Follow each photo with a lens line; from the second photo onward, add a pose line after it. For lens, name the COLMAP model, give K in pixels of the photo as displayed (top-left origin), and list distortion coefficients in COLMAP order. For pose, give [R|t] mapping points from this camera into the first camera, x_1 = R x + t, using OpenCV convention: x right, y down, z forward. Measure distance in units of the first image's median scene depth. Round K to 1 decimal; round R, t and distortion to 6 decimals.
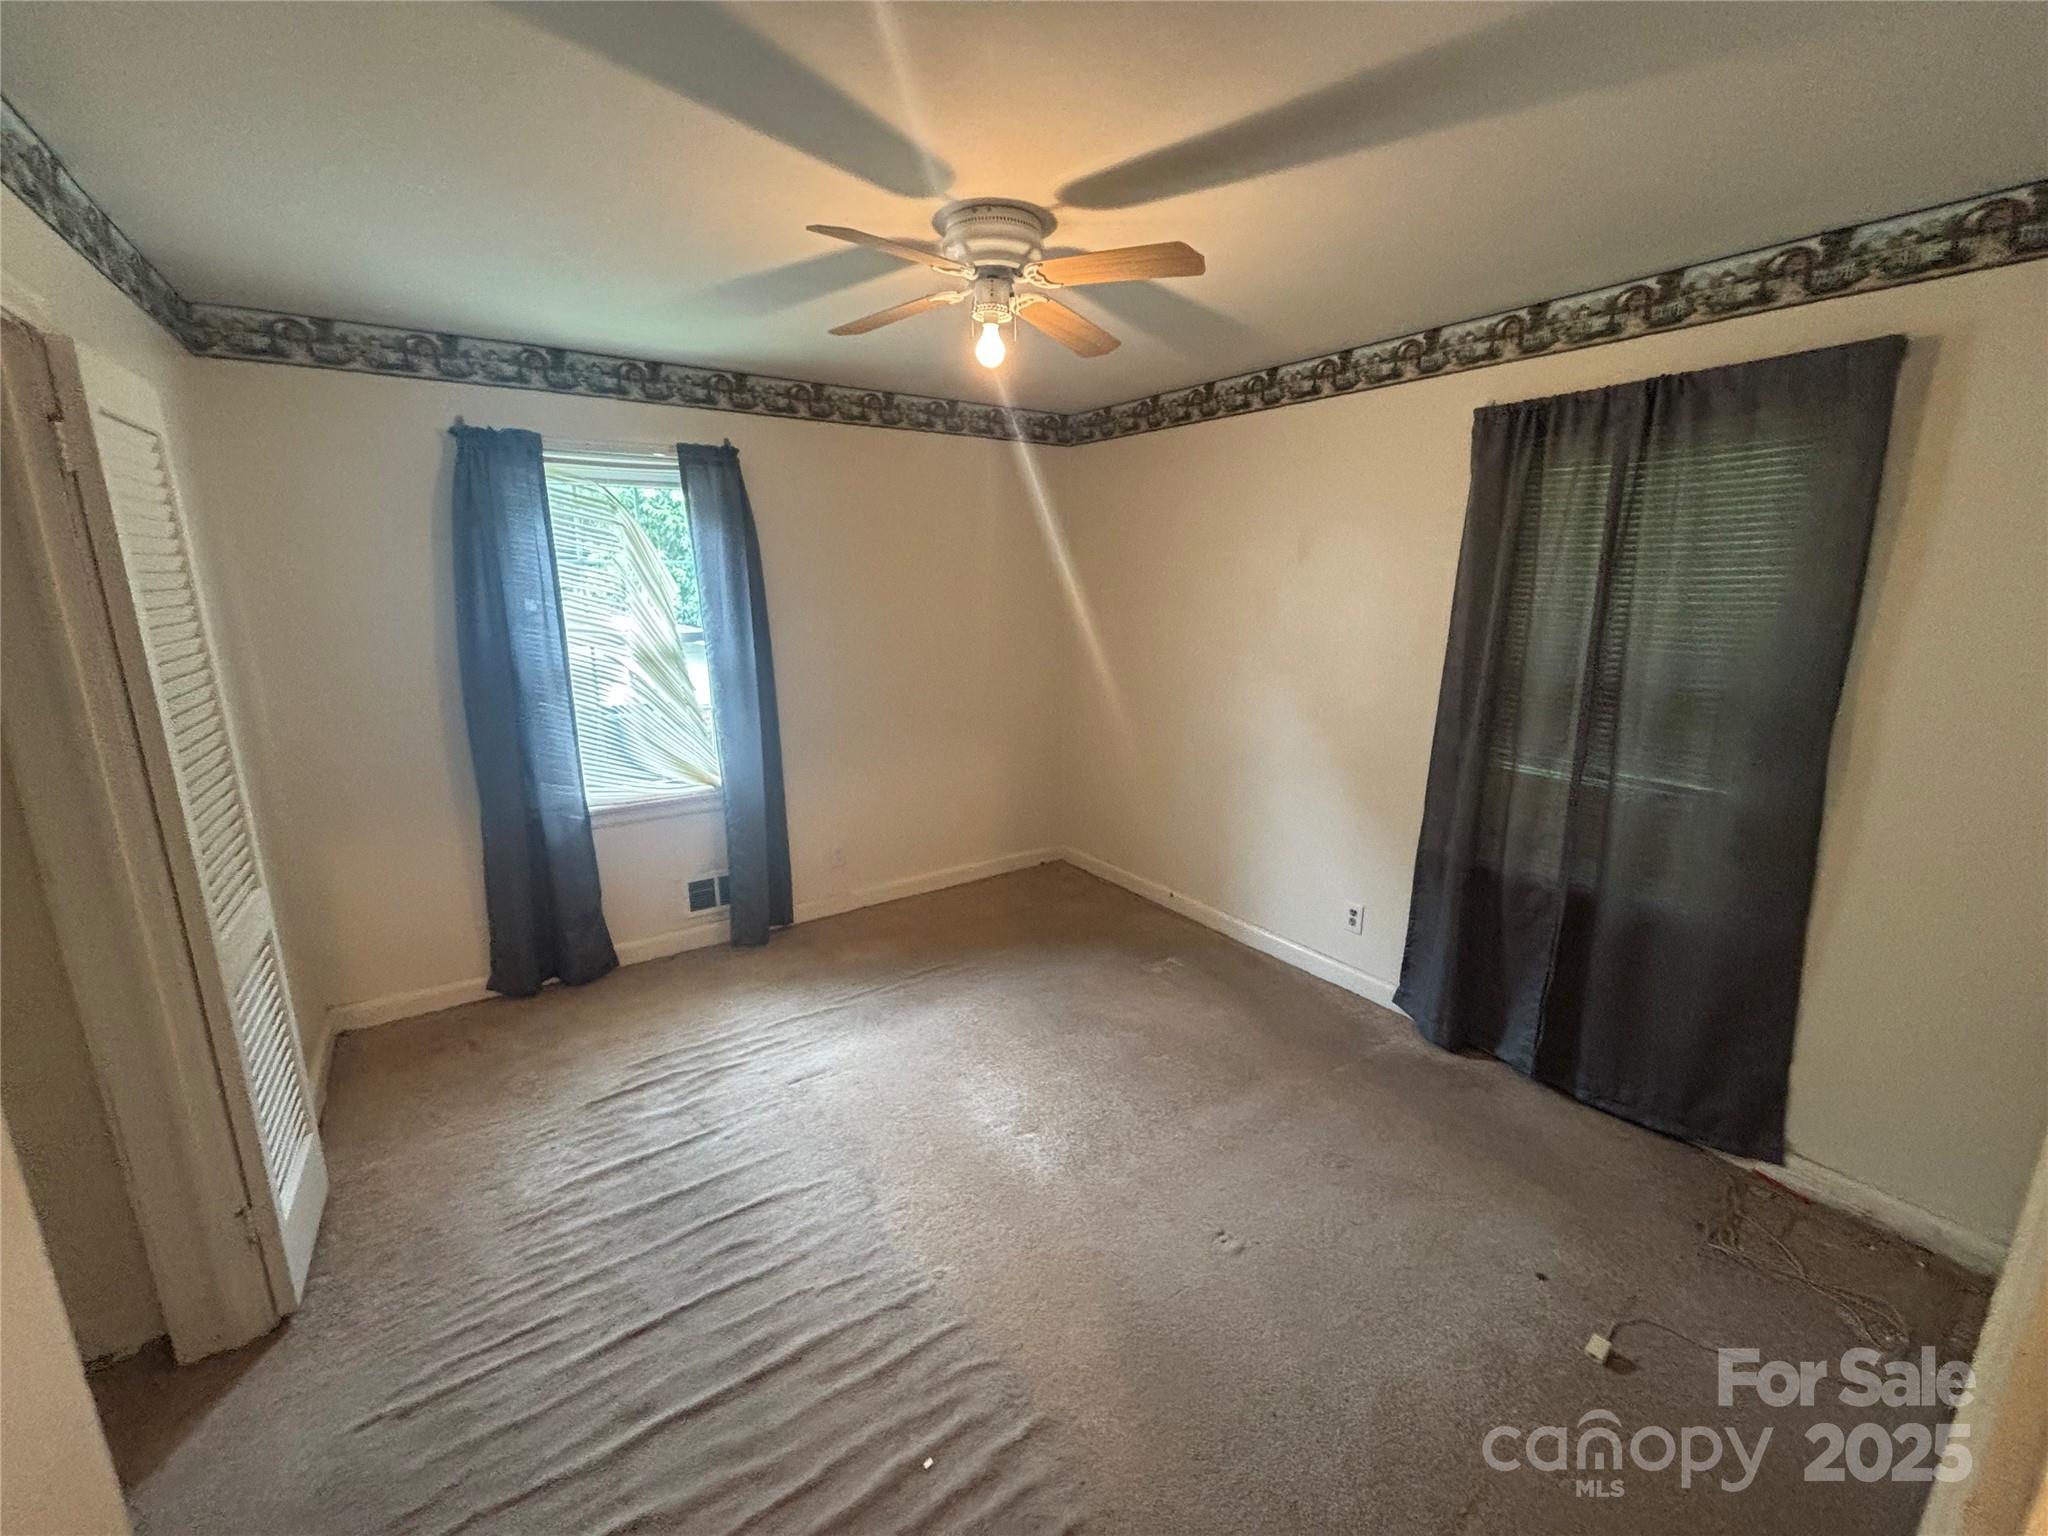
lens RADIAL K [[838.1, 0, 1014.5], [0, 838.1, 755.1], [0, 0, 1]] dist [0.004043, 0.001473]
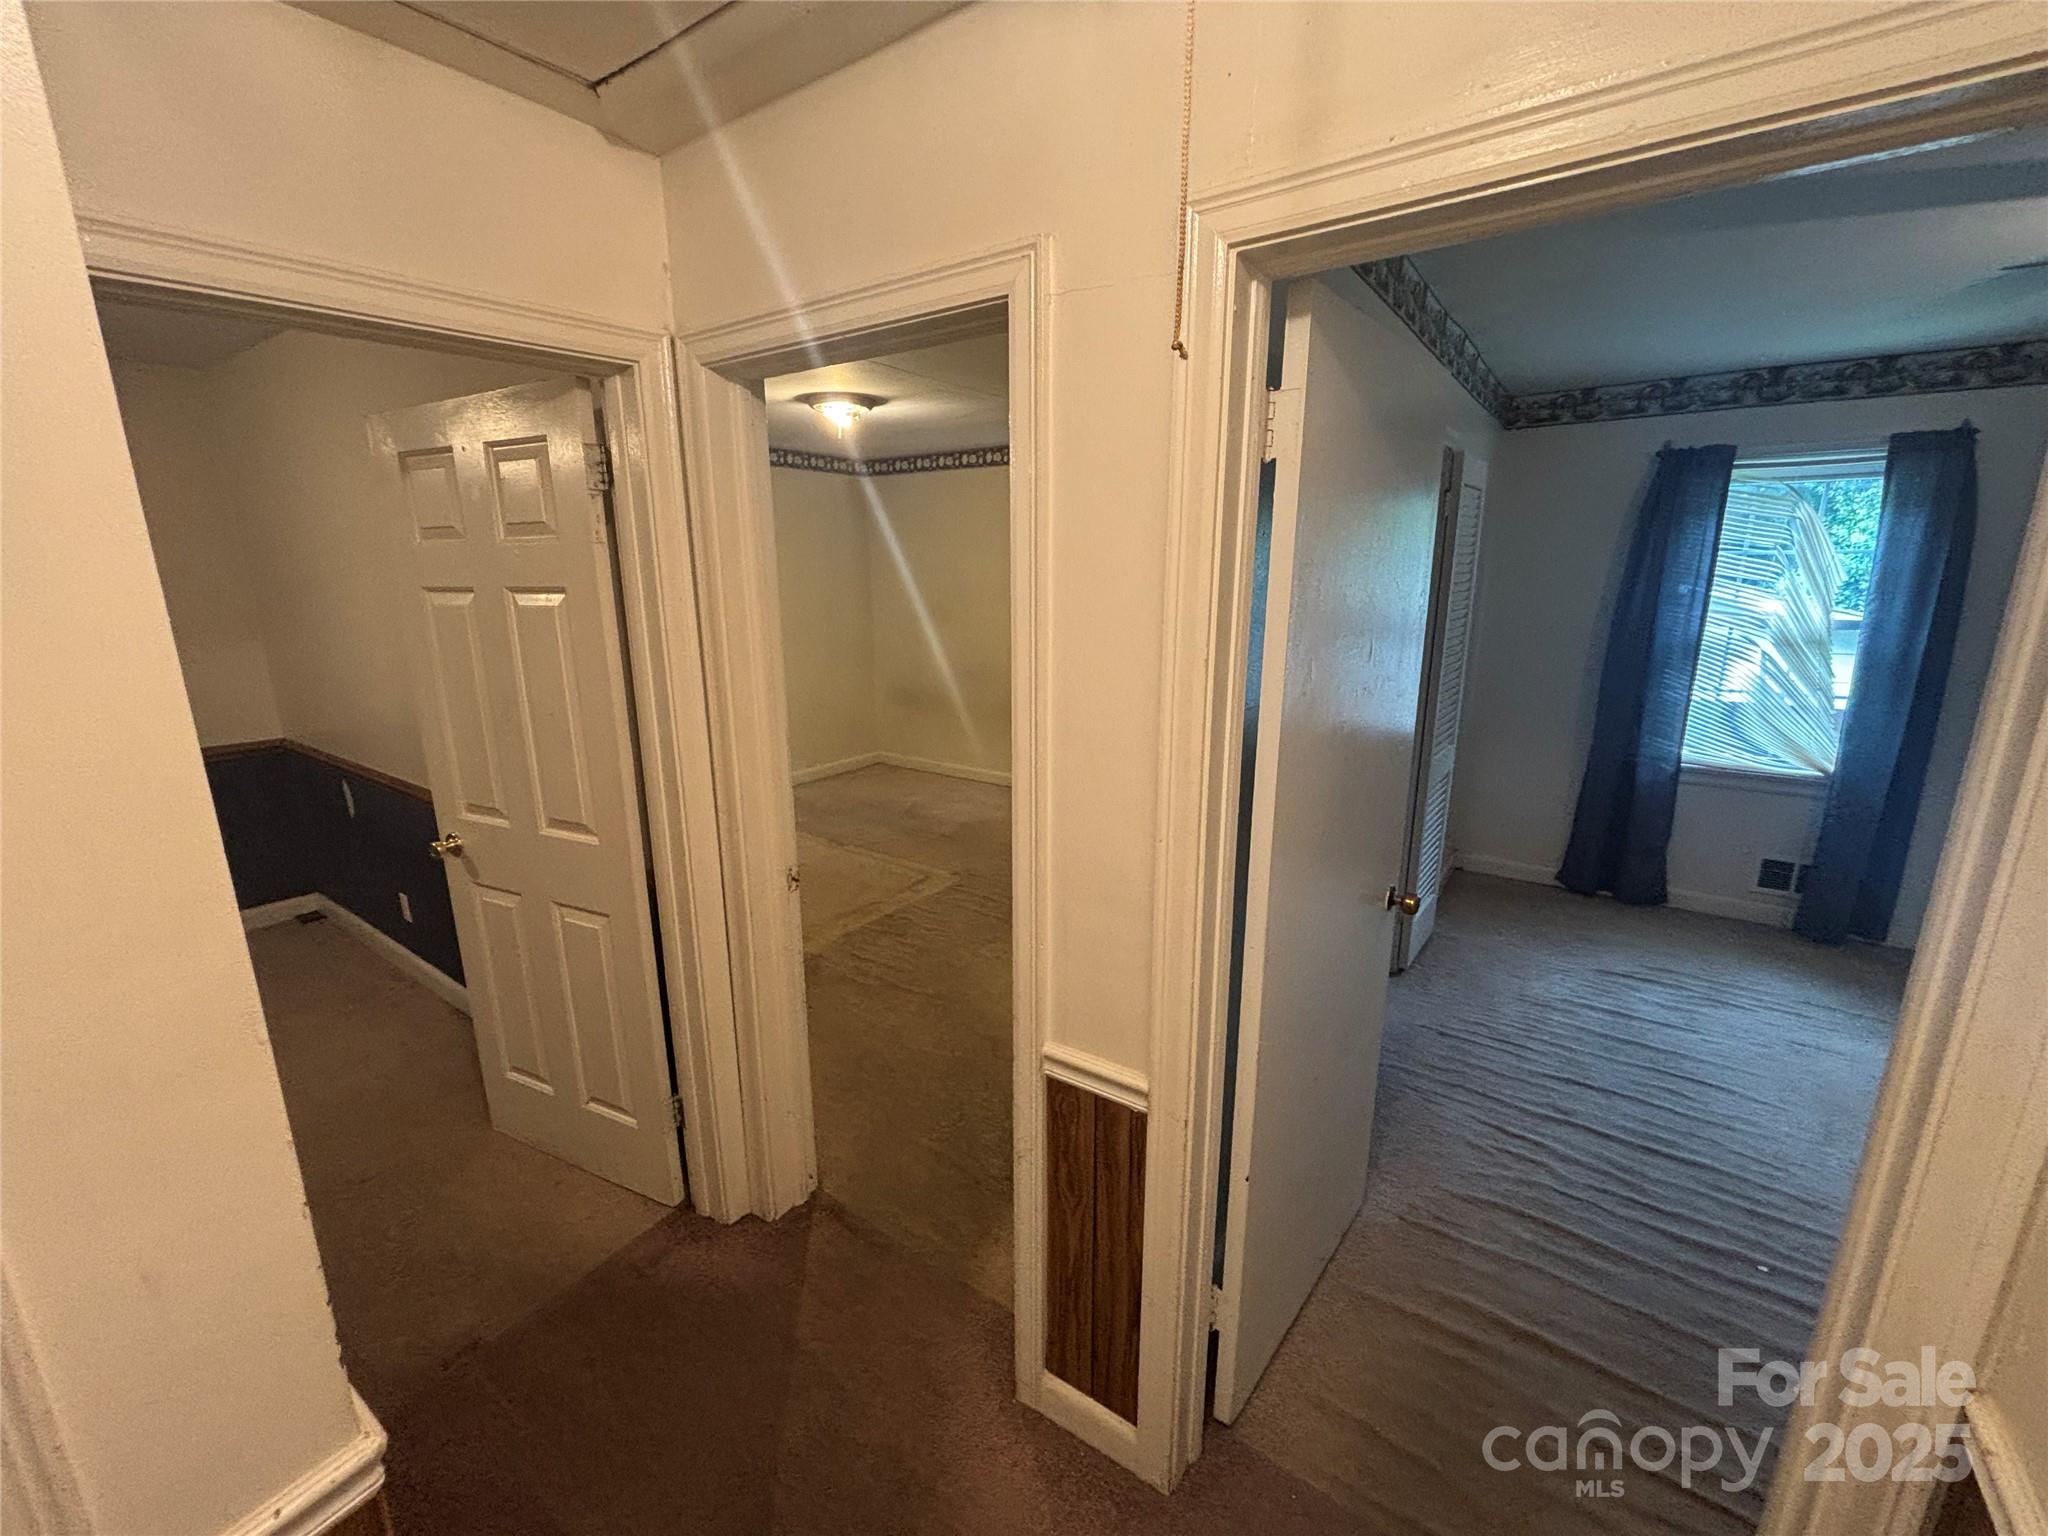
lens RADIAL K [[838.1, 0, 1022.4], [0, 838.1, 769.7], [0, 0, 1]] dist [0.004043, 0.001473]
pose [[0.350543, 0.221990, -0.909857, 0.466640], [-0.199604, 0.966890, 0.159003, 0.131315], [0.915029, 0.125874, 0.383246, -0.569542]]
